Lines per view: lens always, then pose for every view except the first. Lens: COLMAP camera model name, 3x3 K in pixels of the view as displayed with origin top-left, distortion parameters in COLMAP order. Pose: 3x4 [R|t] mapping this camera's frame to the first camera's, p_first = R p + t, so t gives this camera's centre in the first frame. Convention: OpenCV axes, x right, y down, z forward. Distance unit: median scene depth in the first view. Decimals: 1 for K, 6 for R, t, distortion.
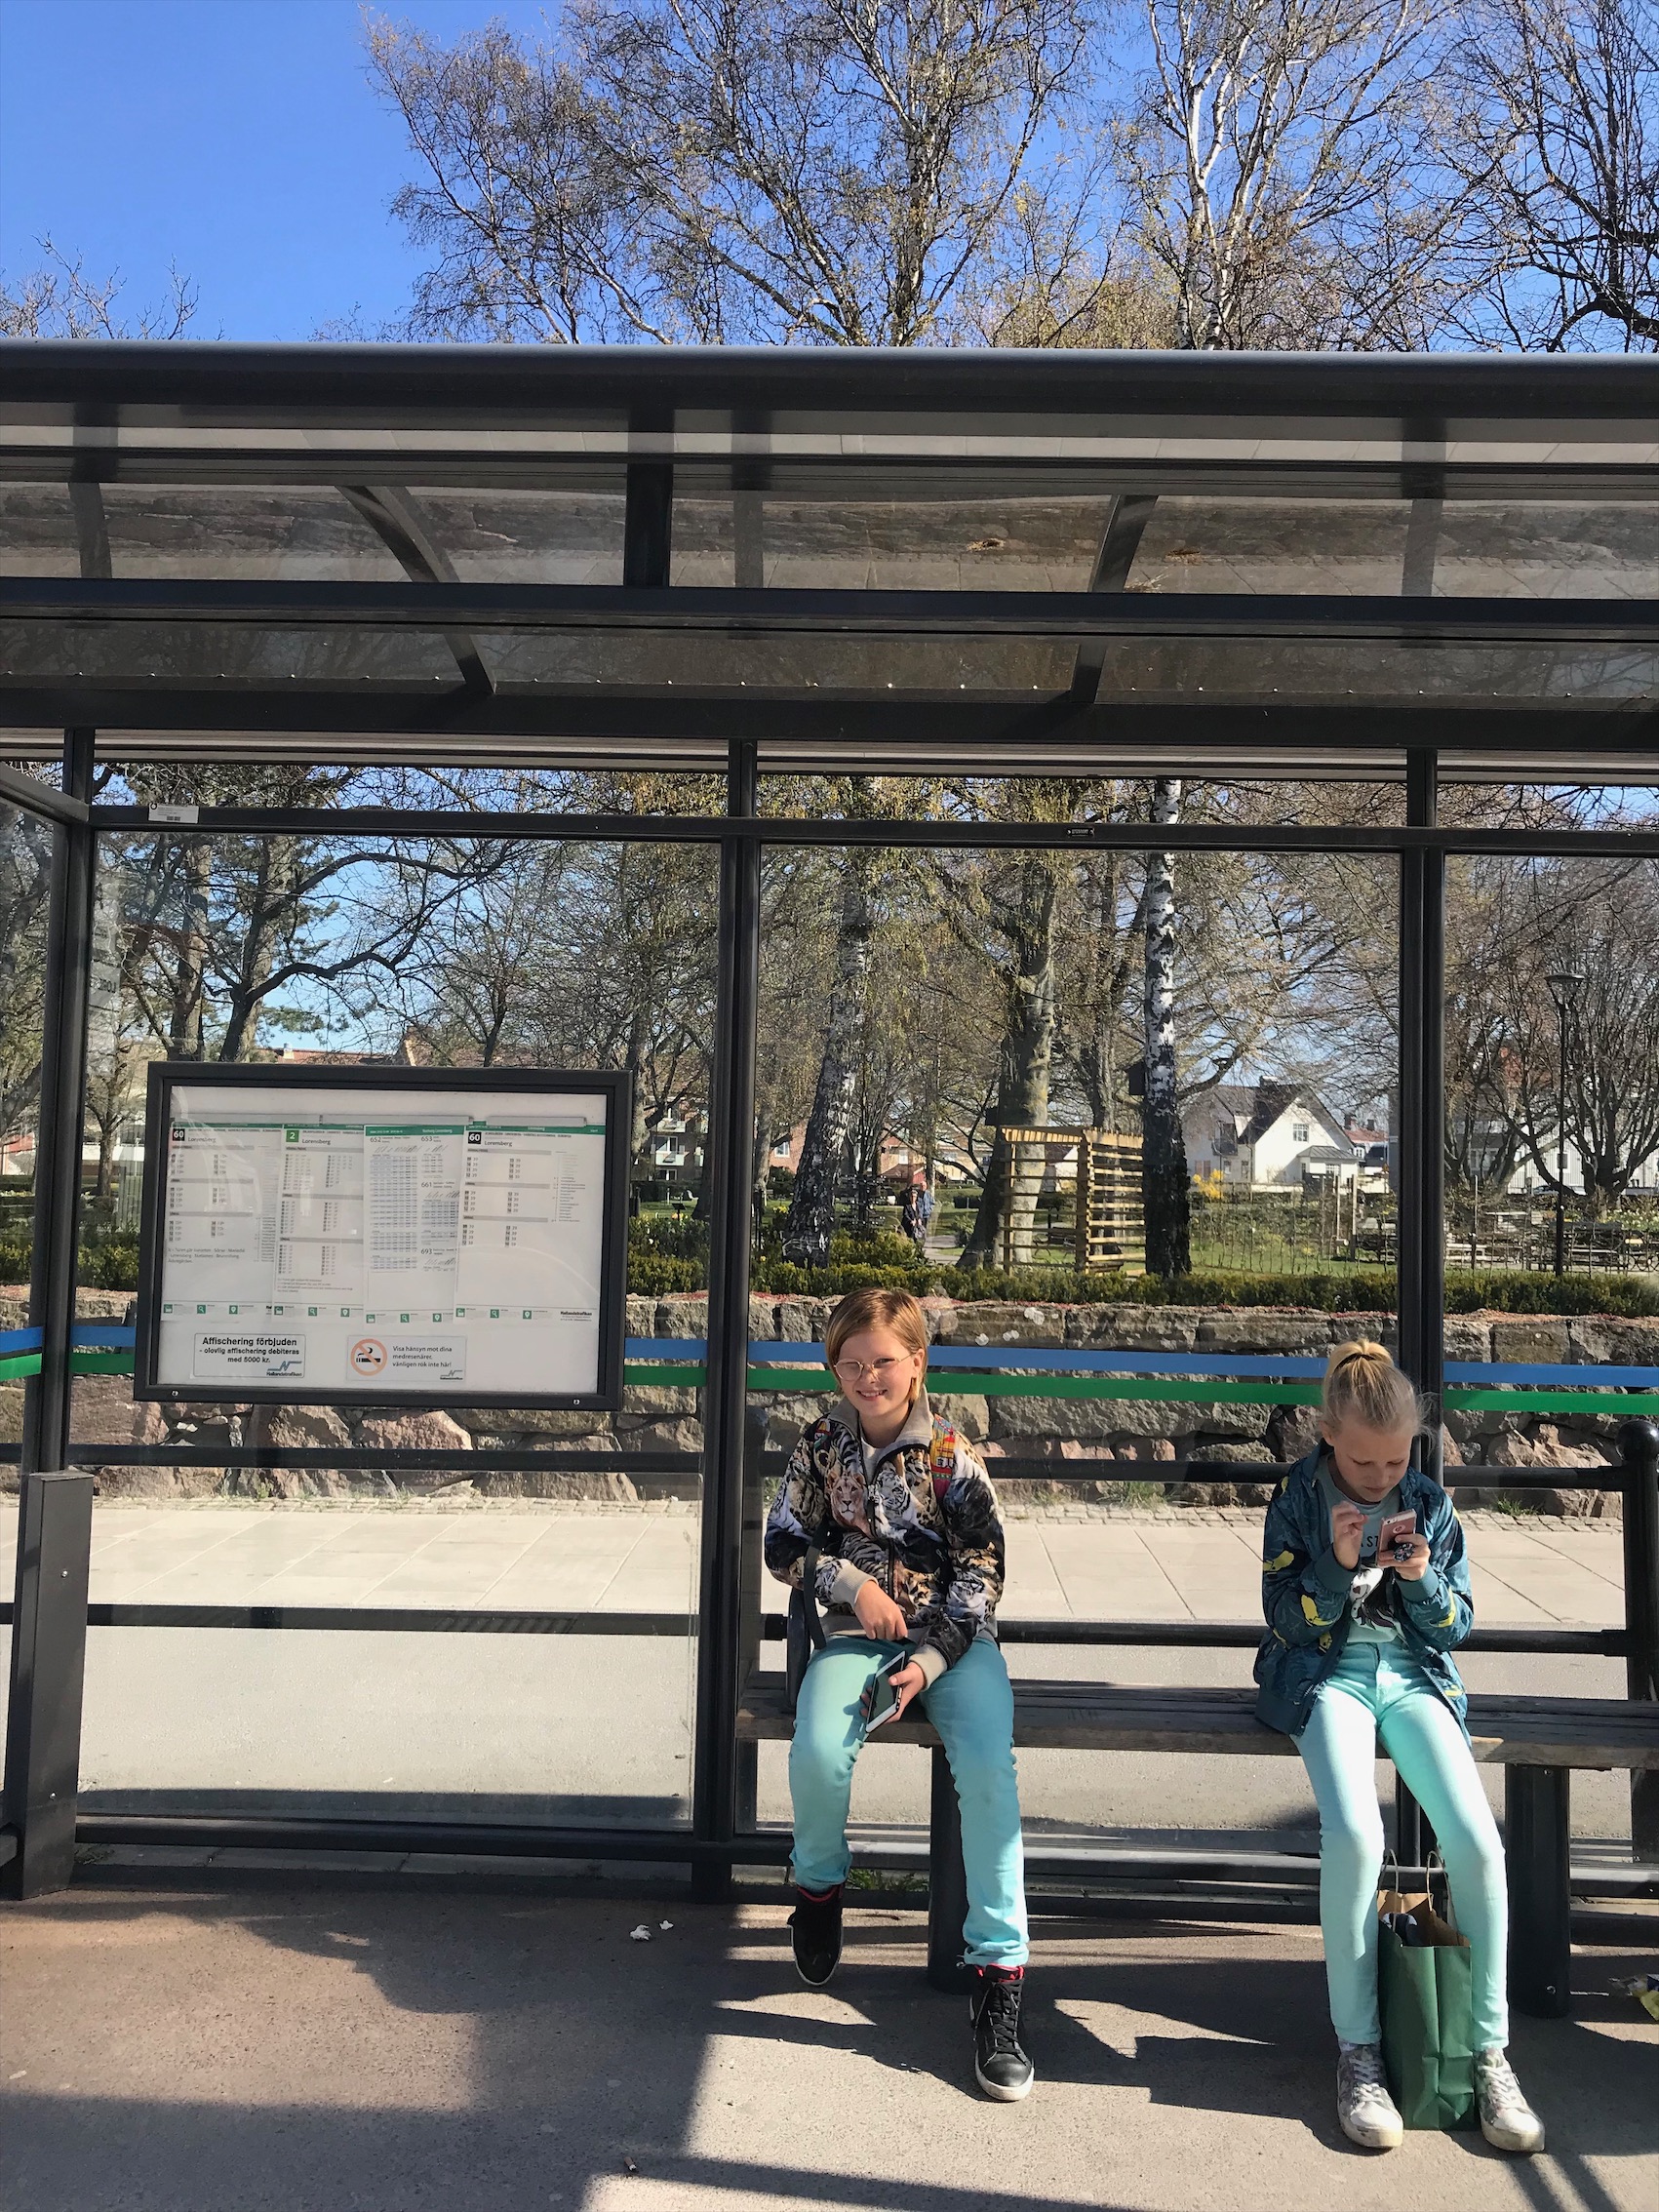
lens RADIAL K [[1808.9, 0, 822.8], [0, 1808.9, 1101.7], [0, 0, 1]] dist [0.027781, -0.034329]
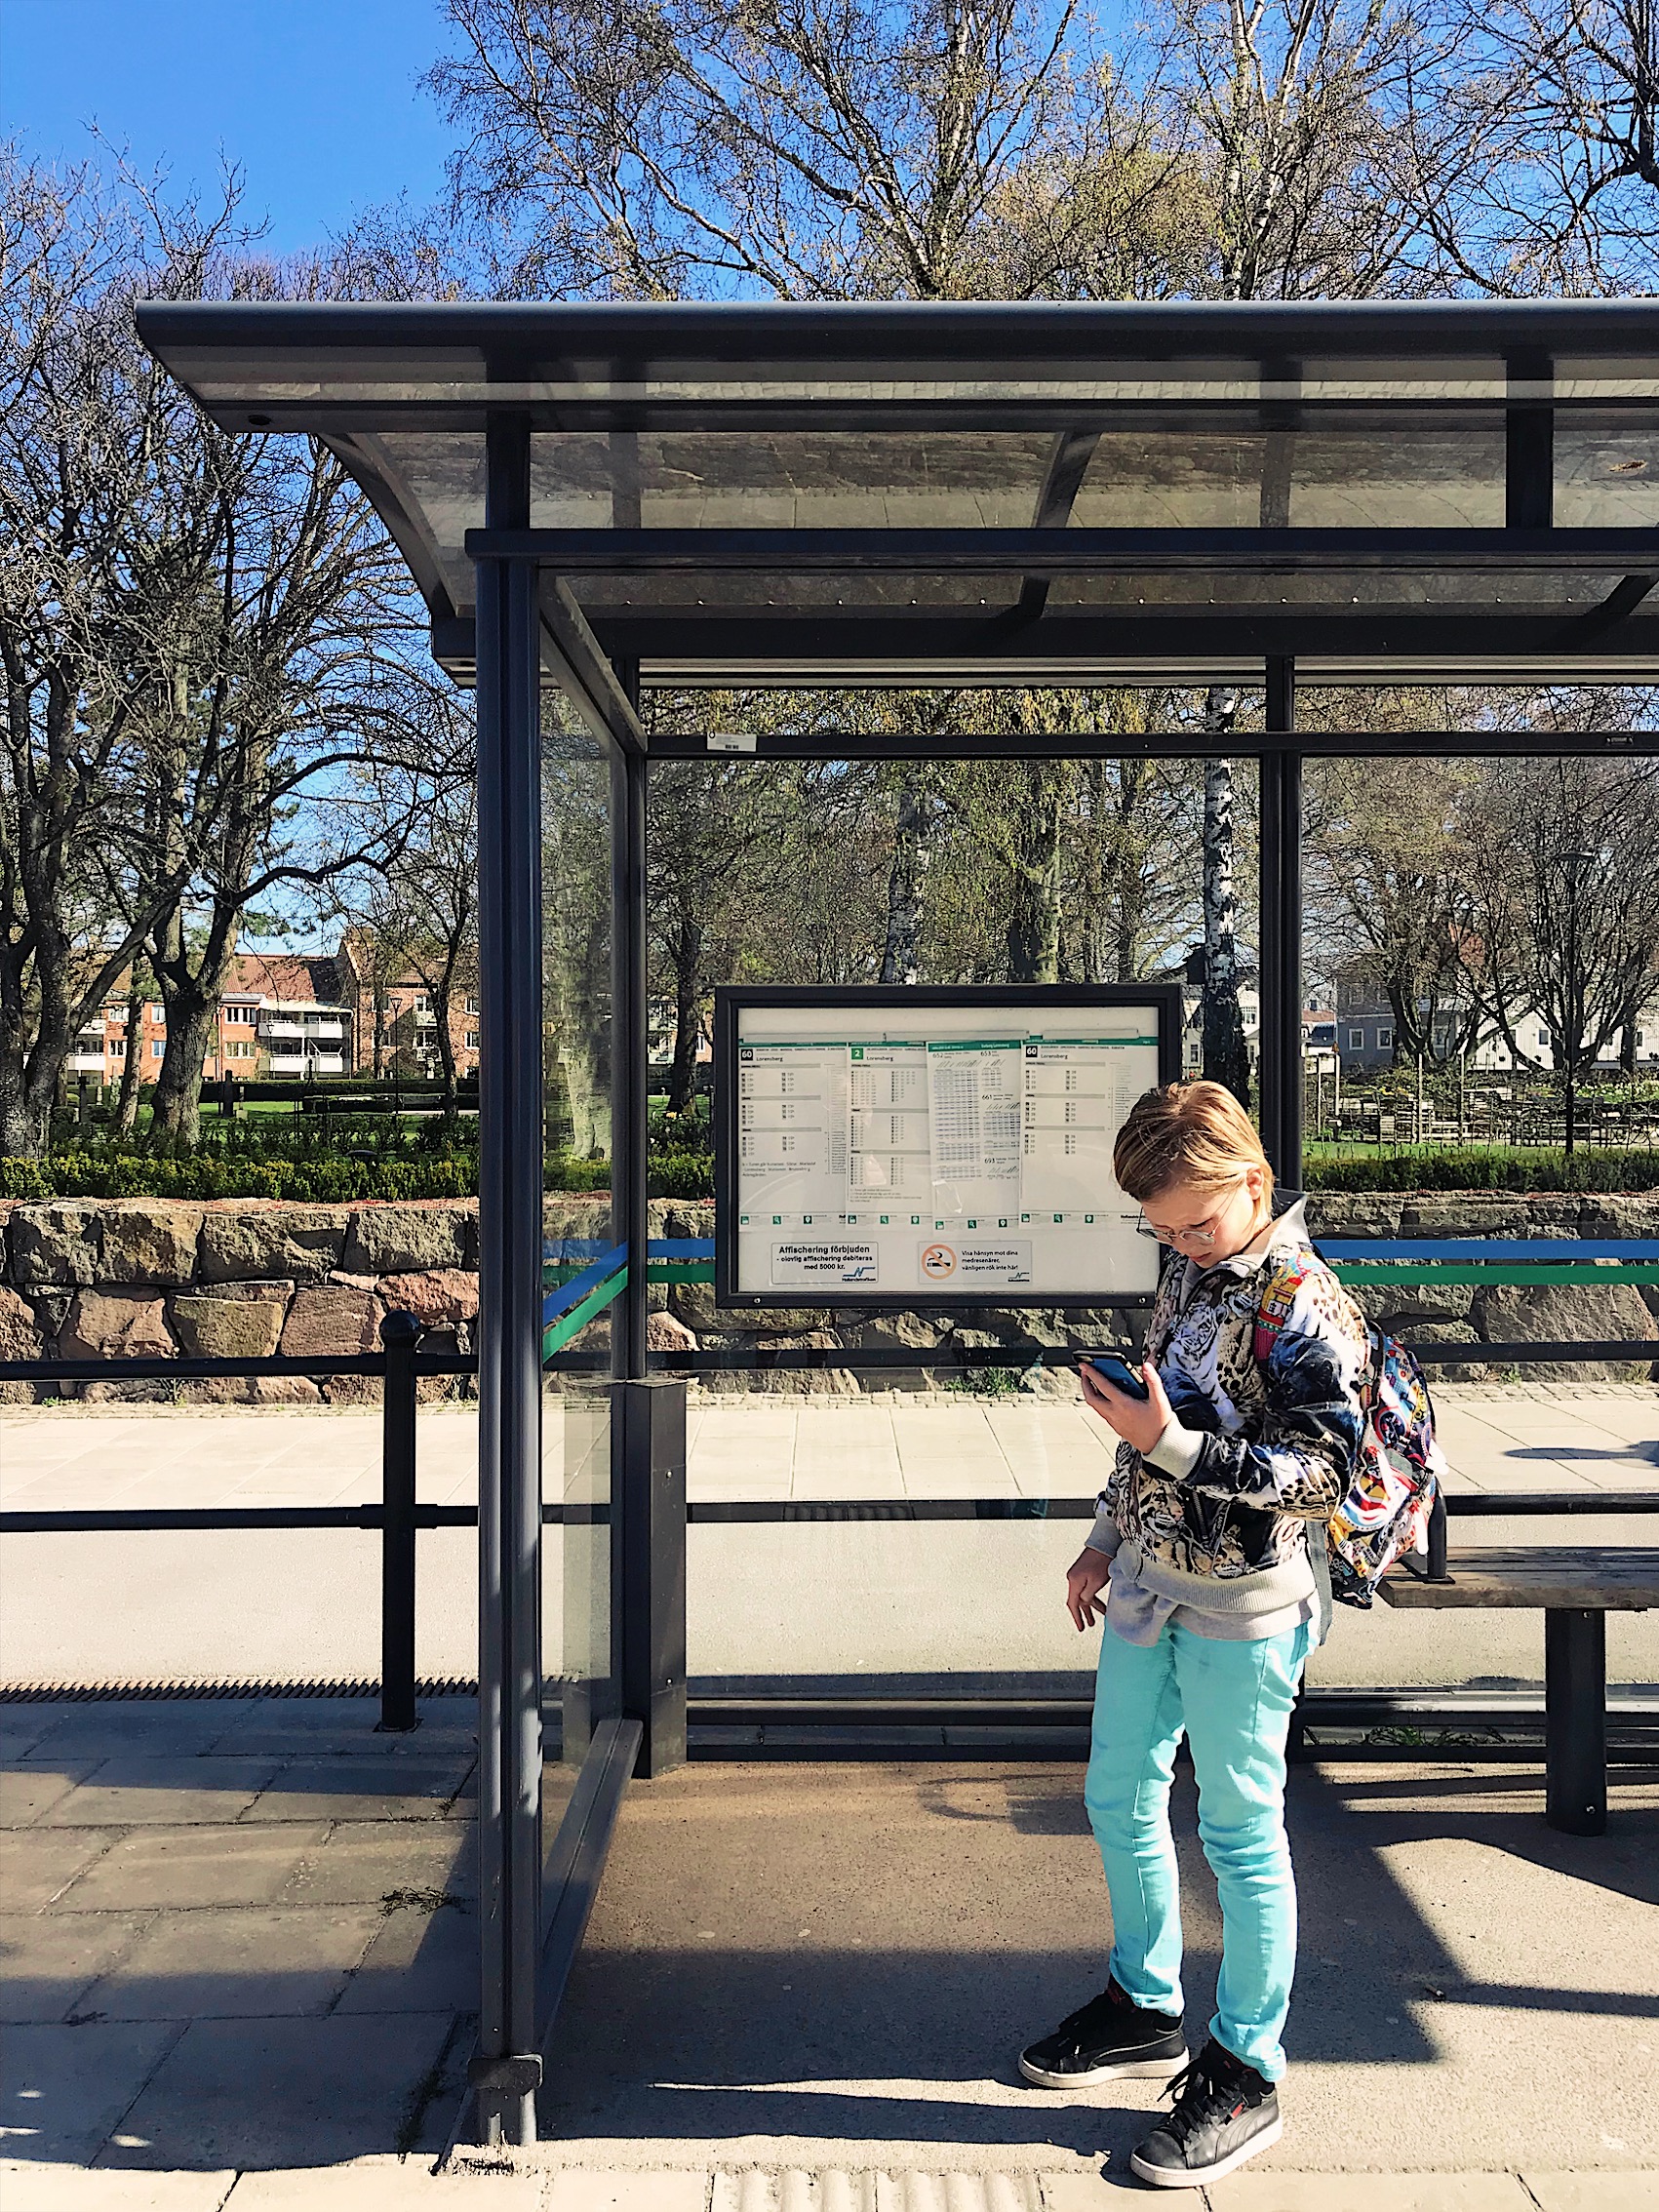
lens RADIAL K [[1808.9, 0, 846.0], [0, 1808.9, 1097.2], [0, 0, 1]] dist [0.027781, -0.034329]
pose [[0.999503, -0.024144, 0.020275, -0.318544], [0.022963, 0.998134, 0.056586, -0.014581], [-0.021604, -0.056092, 0.998192, -0.036104]]
